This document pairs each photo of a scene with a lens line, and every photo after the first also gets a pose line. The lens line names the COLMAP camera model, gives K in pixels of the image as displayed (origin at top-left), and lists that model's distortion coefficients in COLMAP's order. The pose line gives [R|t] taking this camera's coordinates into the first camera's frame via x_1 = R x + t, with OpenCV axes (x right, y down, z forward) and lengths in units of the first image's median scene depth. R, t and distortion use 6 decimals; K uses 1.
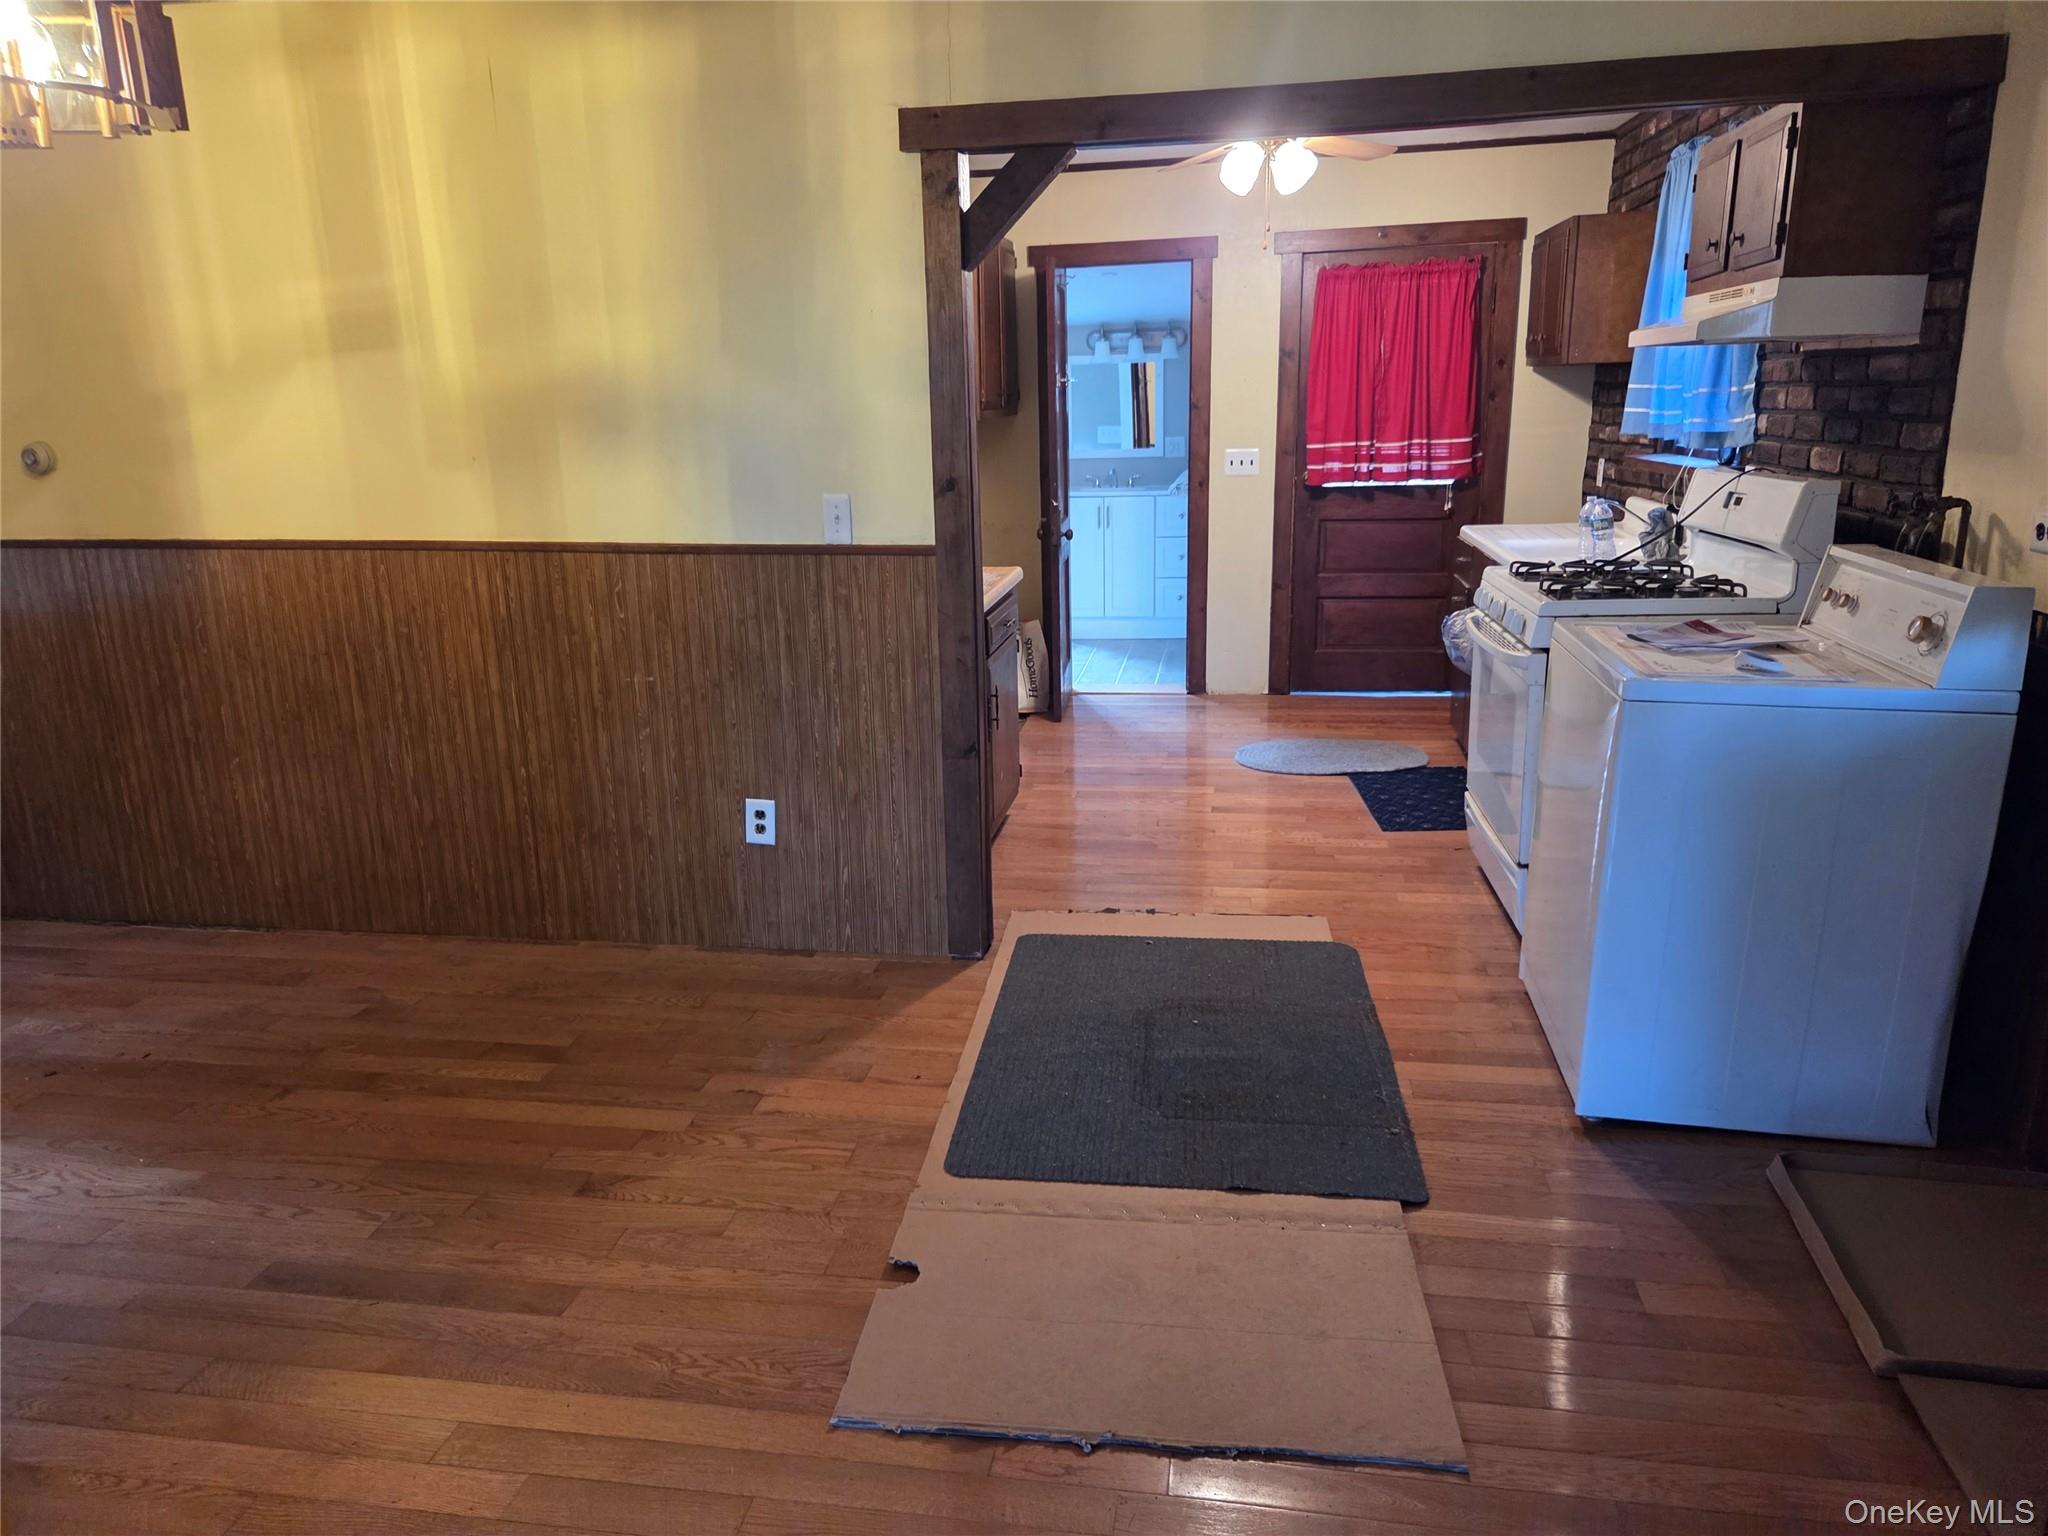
lens RADIAL K [[1381.6, 0, 1024.0], [0, 1381.6, 768.0], [0, 0, 1]] dist [-0.001841, -0.000656]
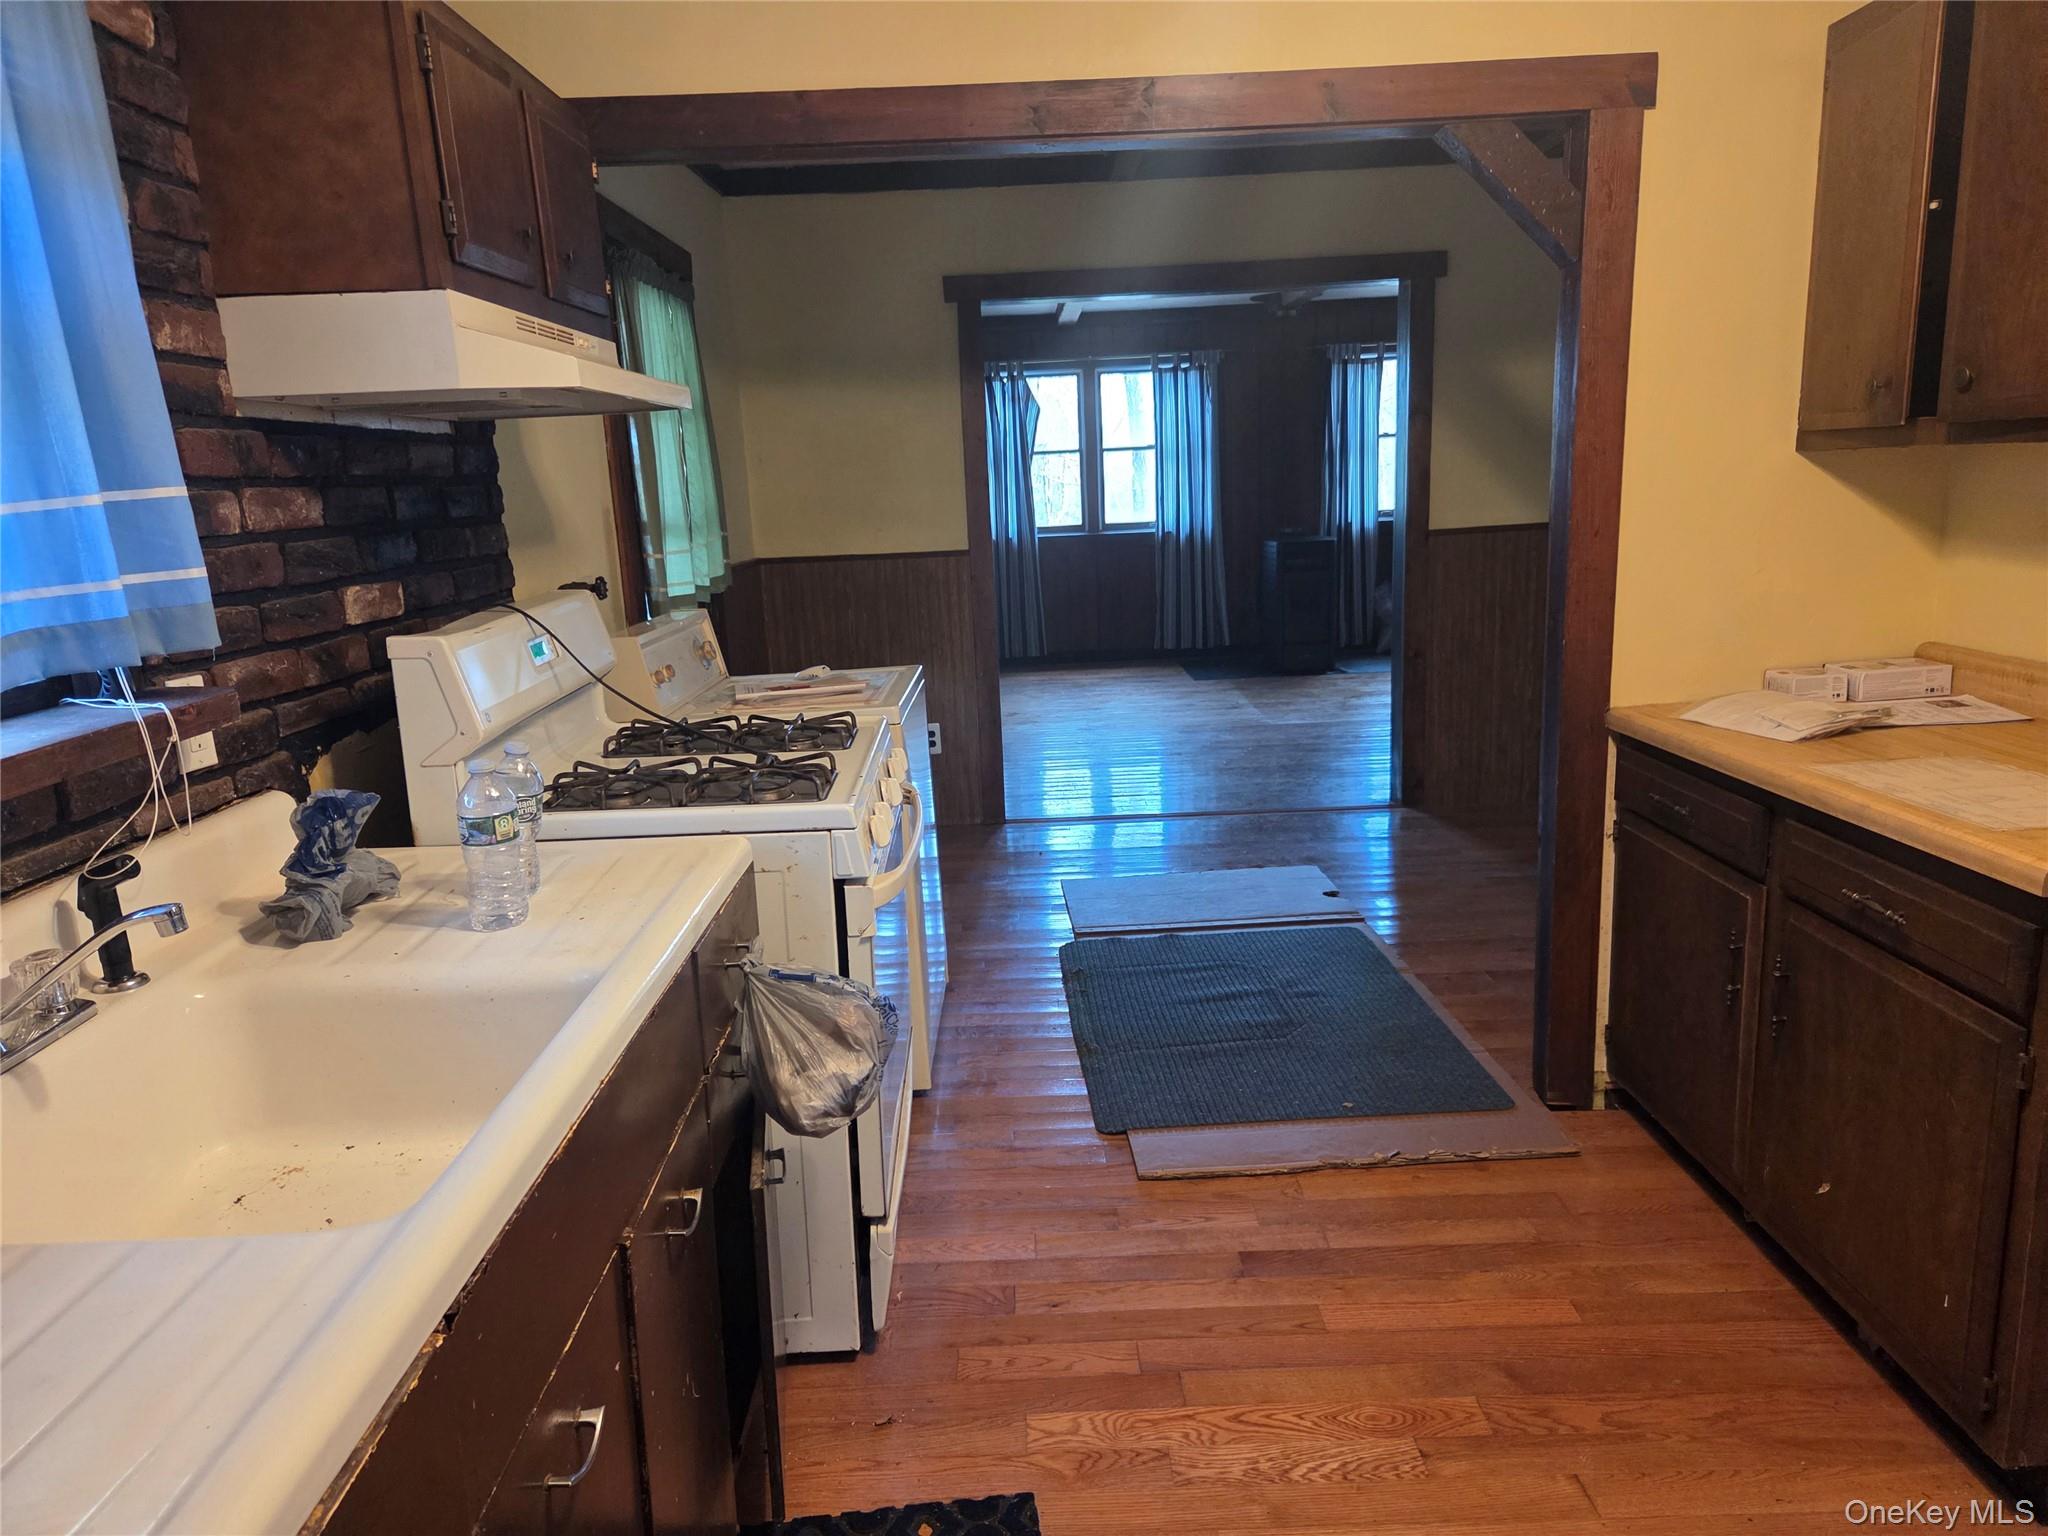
lens RADIAL K [[1381.6, 0, 1024.0], [0, 1381.6, 768.0], [0, 0, 1]] dist [-0.001841, -0.000656]
pose [[-0.984182, 0.090225, -0.152463, 0.410111], [0.011265, 0.890727, 0.454399, -0.451744], [0.176801, 0.445494, -0.877654, 1.691638]]
